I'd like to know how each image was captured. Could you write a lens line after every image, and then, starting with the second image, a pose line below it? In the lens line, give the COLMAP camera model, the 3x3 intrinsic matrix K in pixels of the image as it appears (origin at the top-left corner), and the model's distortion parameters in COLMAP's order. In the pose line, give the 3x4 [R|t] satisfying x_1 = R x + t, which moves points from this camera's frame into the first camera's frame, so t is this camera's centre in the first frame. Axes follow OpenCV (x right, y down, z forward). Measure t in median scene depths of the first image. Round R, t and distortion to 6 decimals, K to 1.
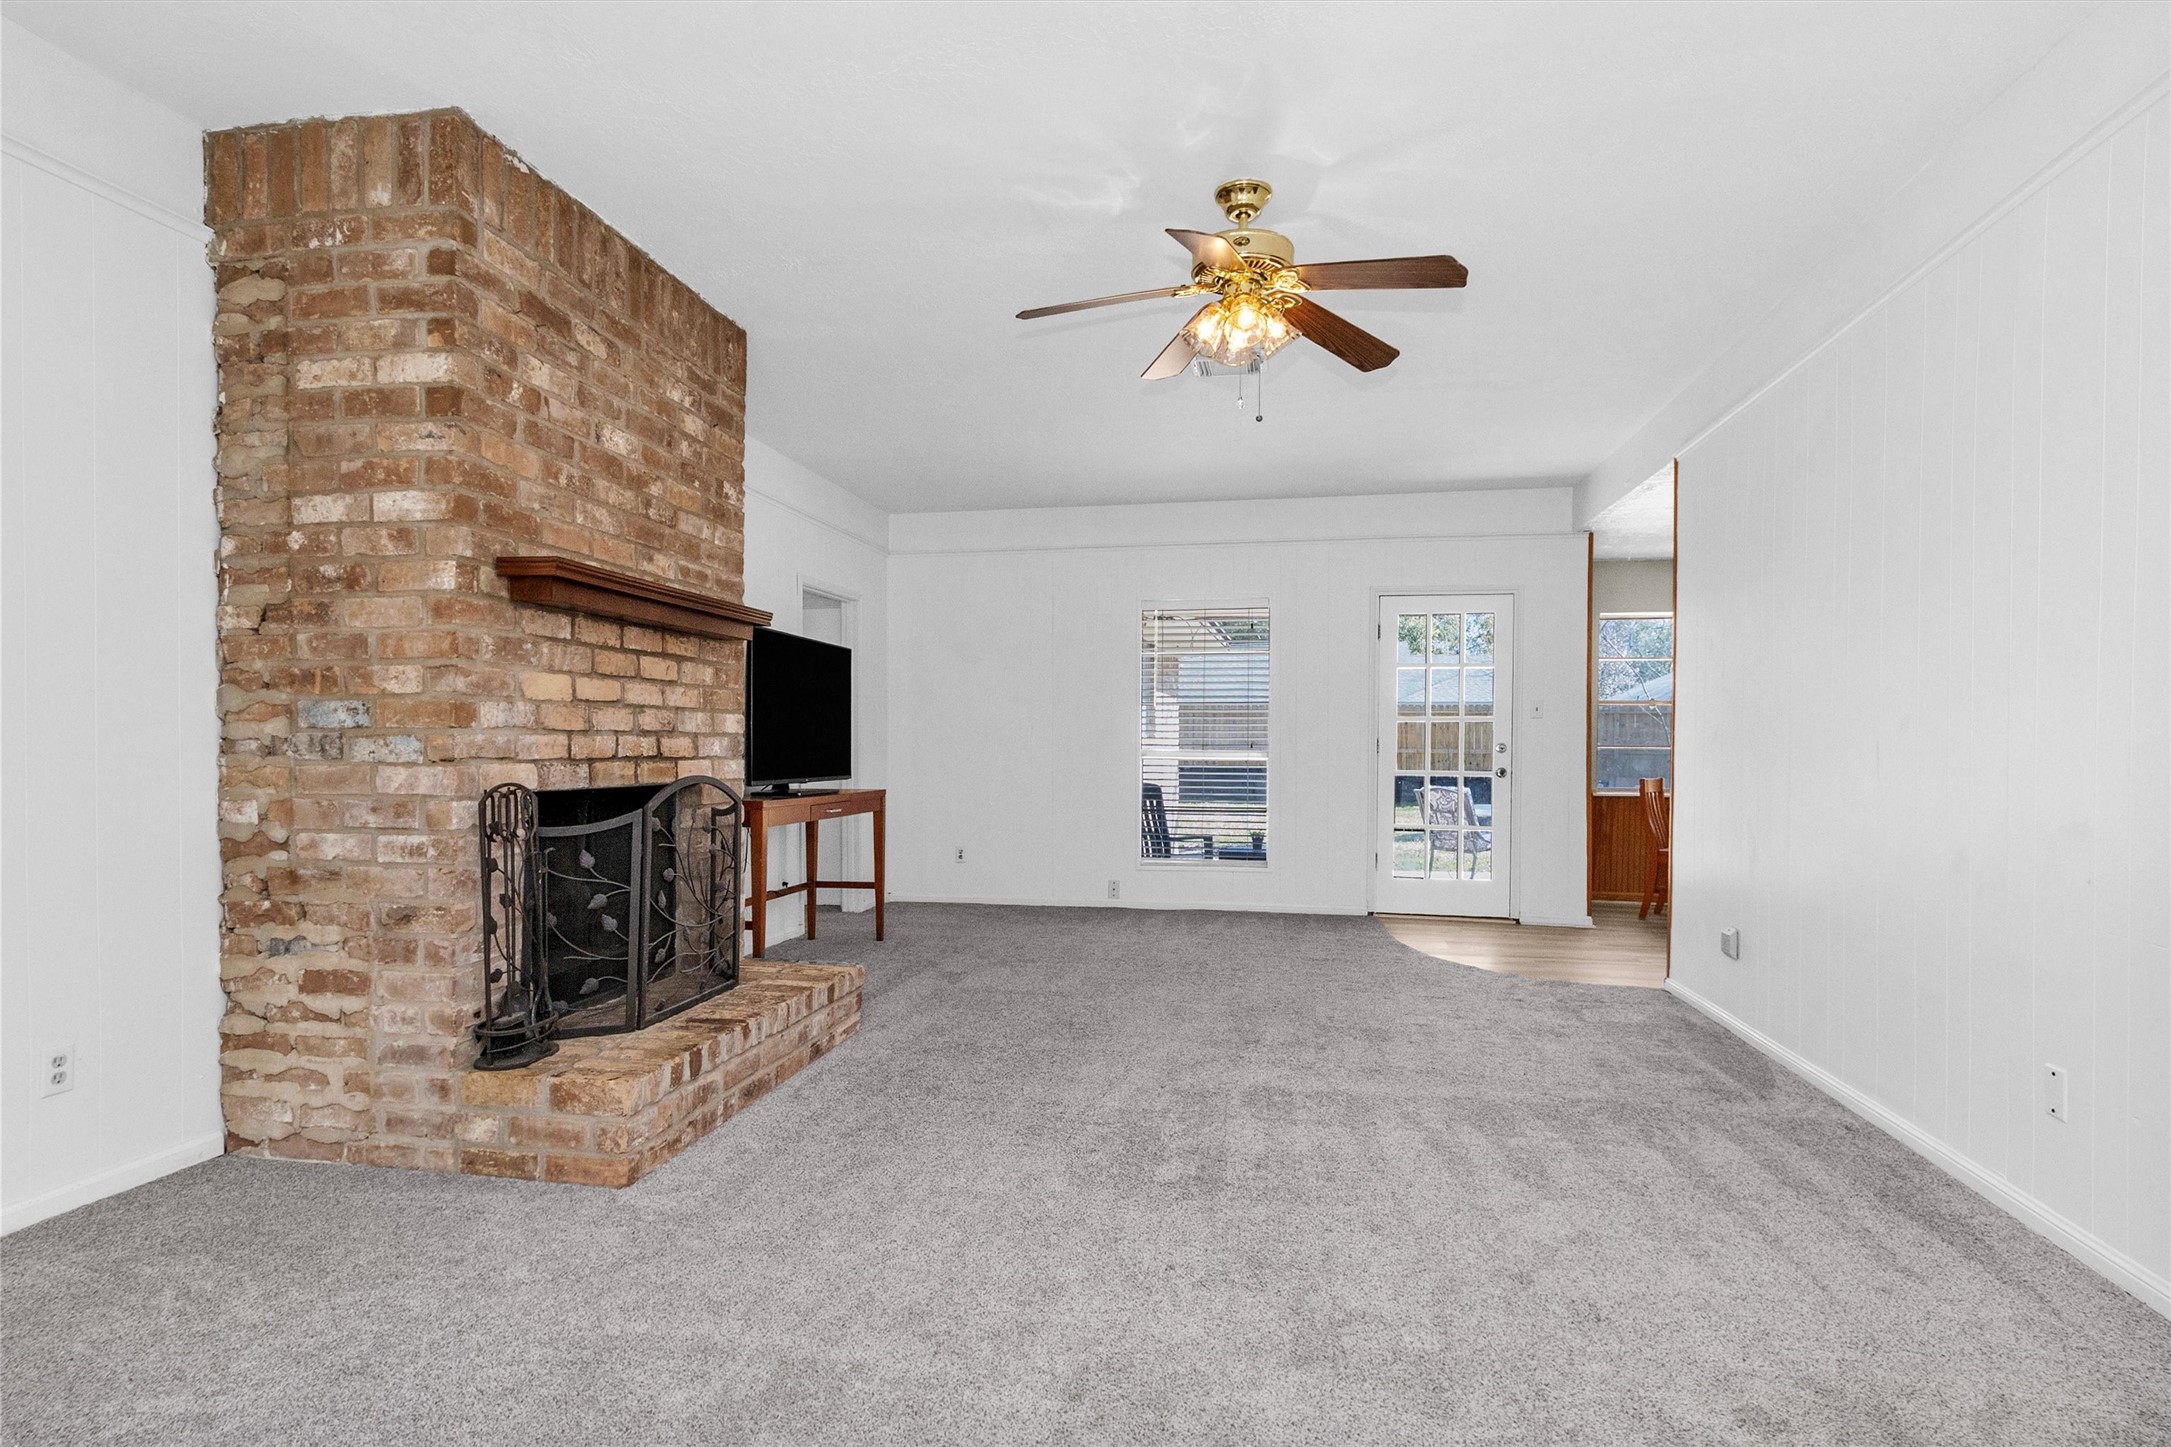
lens RADIAL K [[1138.6, 0, 1060.7], [0, 1138.6, 758.9], [0, 0, 1]] dist [0.003572, 0.000093]
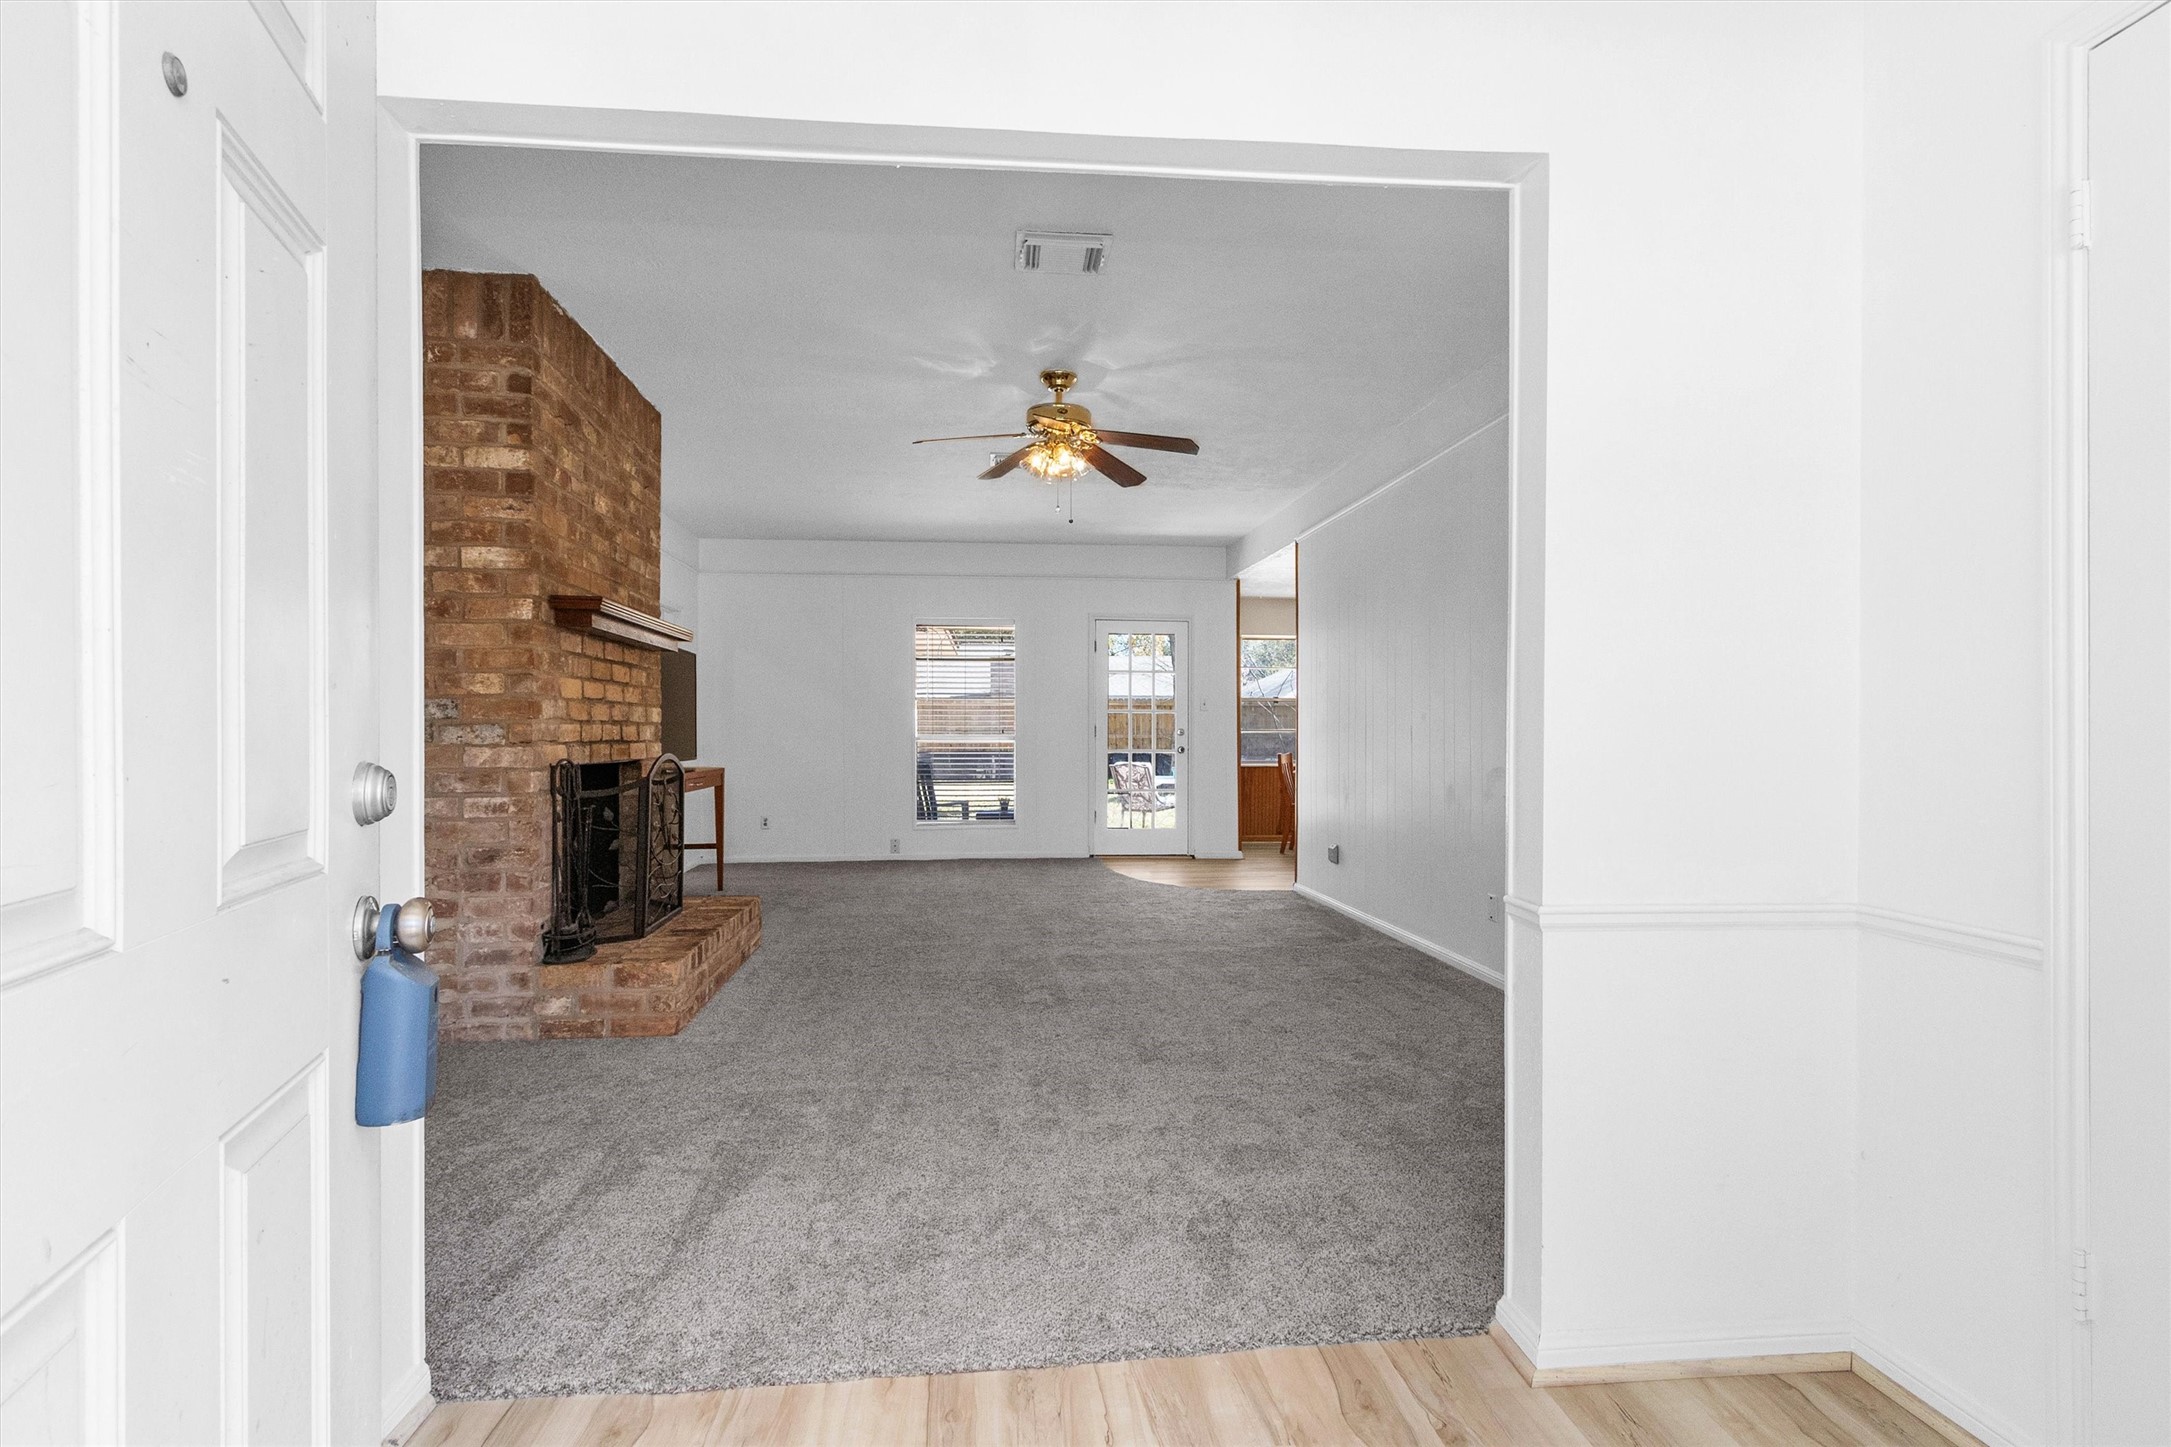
lens RADIAL K [[1051.1, 0, 1060.4], [0, 1051.1, 739.0], [0, 0, 1]] dist [0.002300, -0.000489]
pose [[0.956512, -0.006575, 0.291617, -0.253861], [0.008499, 0.999950, -0.005333, 0.008347], [-0.291567, 0.007579, 0.956520, -0.363631]]
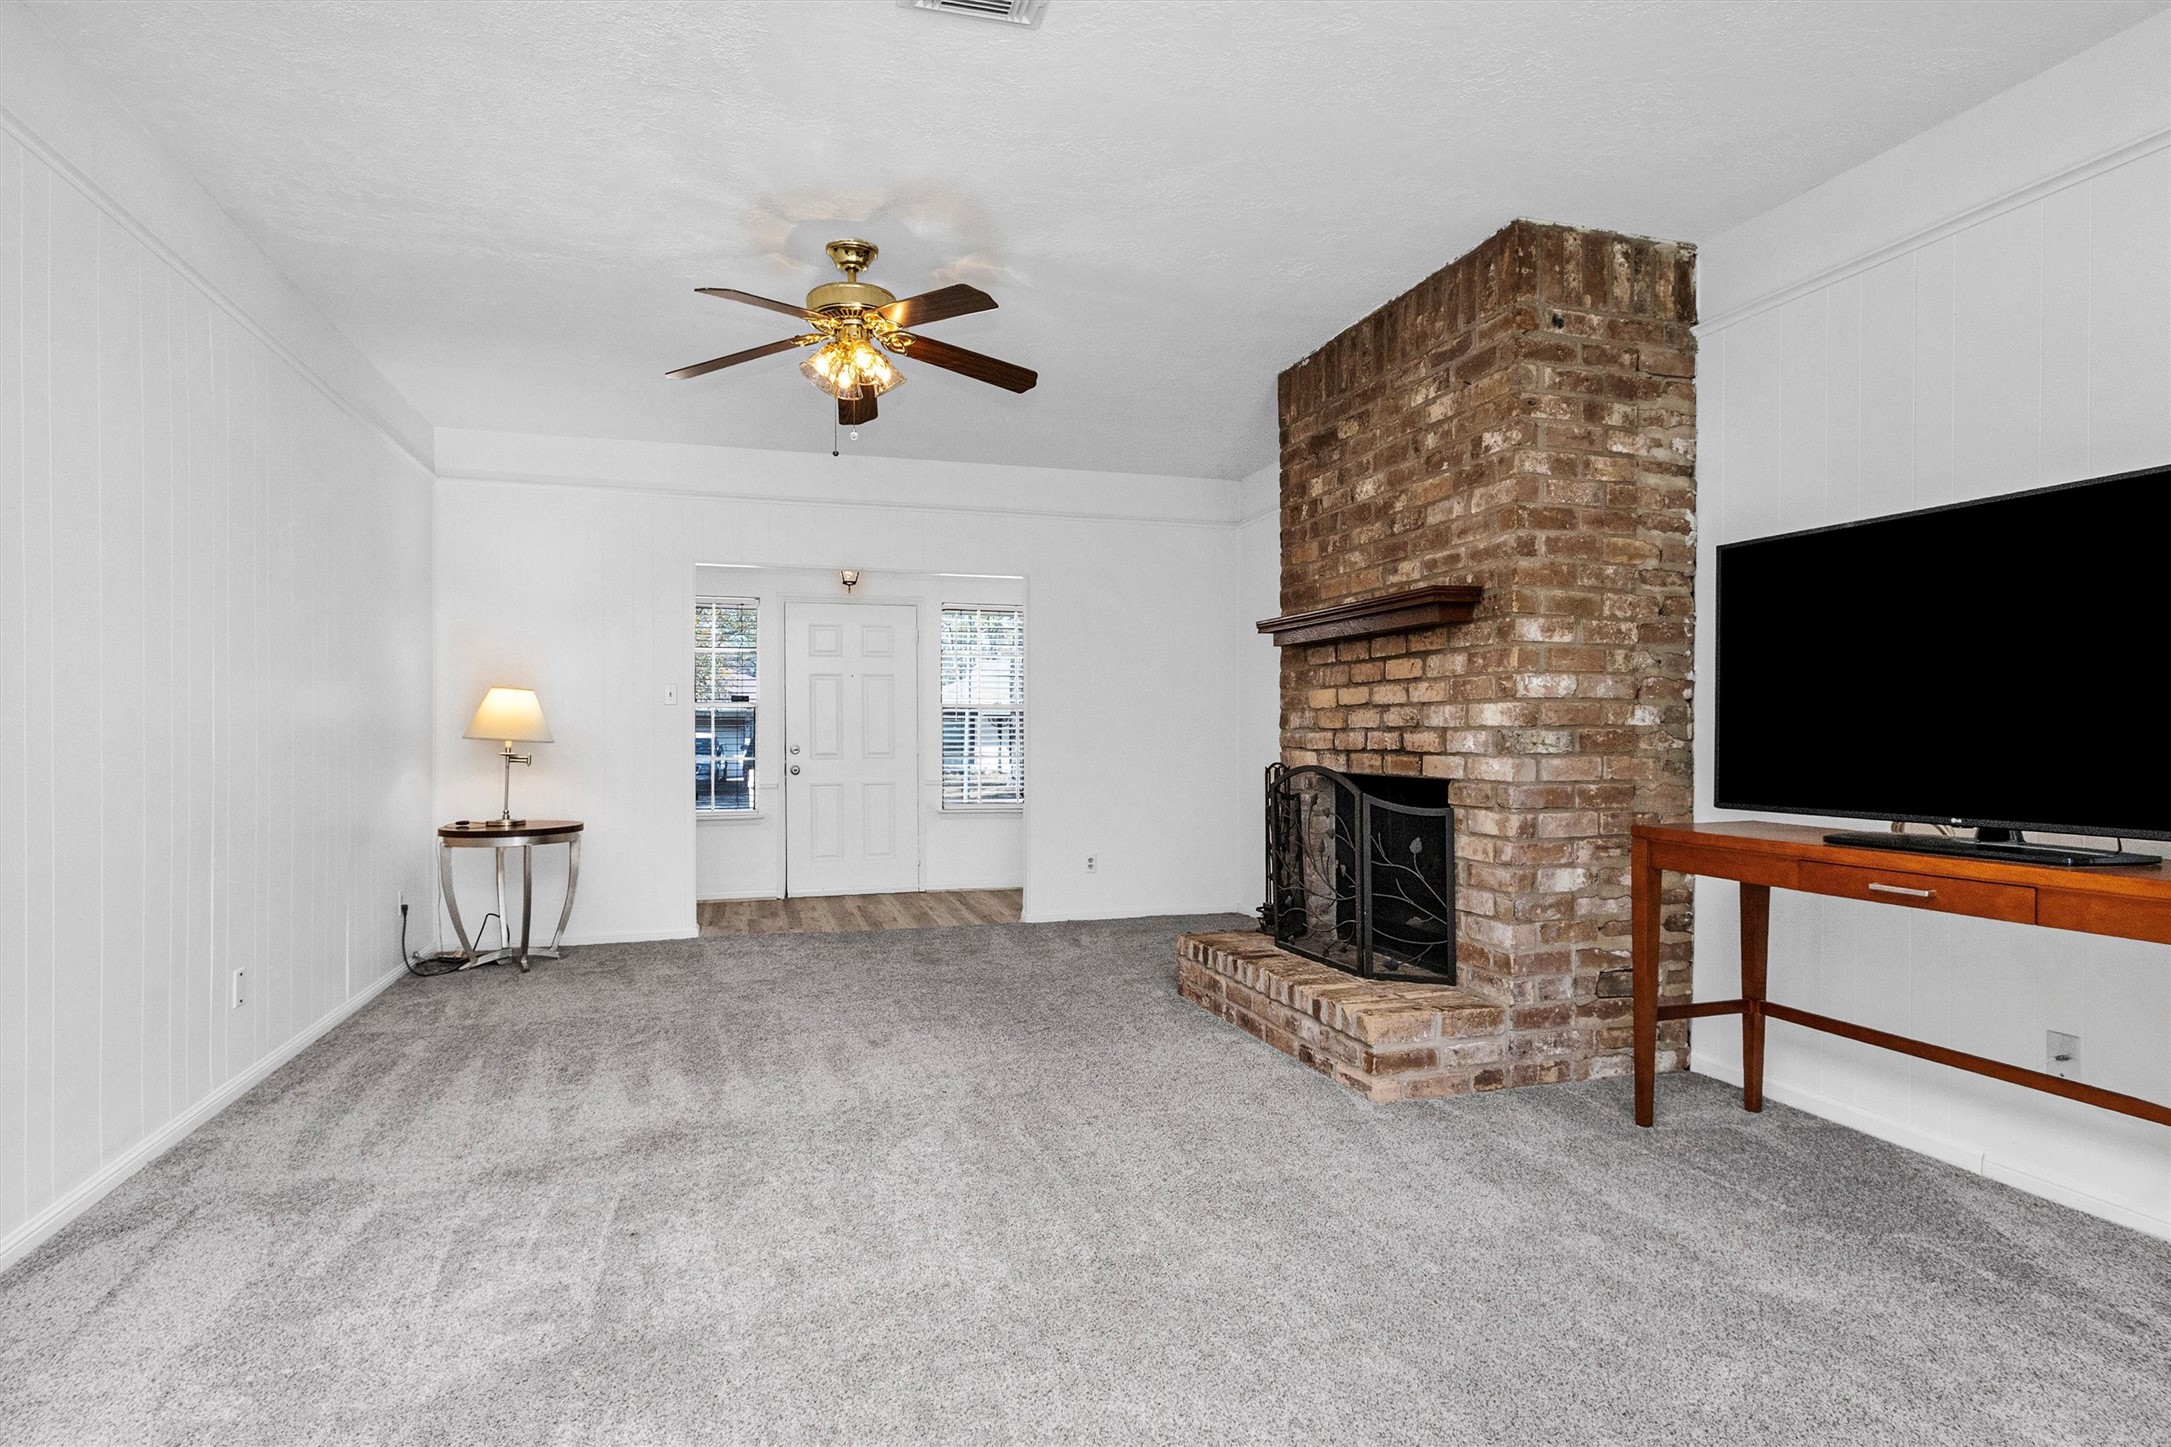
lens RADIAL K [[1051.1, 0, 1060.4], [0, 1051.1, 739.0], [0, 0, 1]] dist [0.002300, -0.000489]
pose [[-0.874720, -0.000867, -0.484628, 0.471160], [-0.007340, 0.999907, 0.011458, -0.025135], [0.484573, 0.013580, -0.874645, 1.964081]]
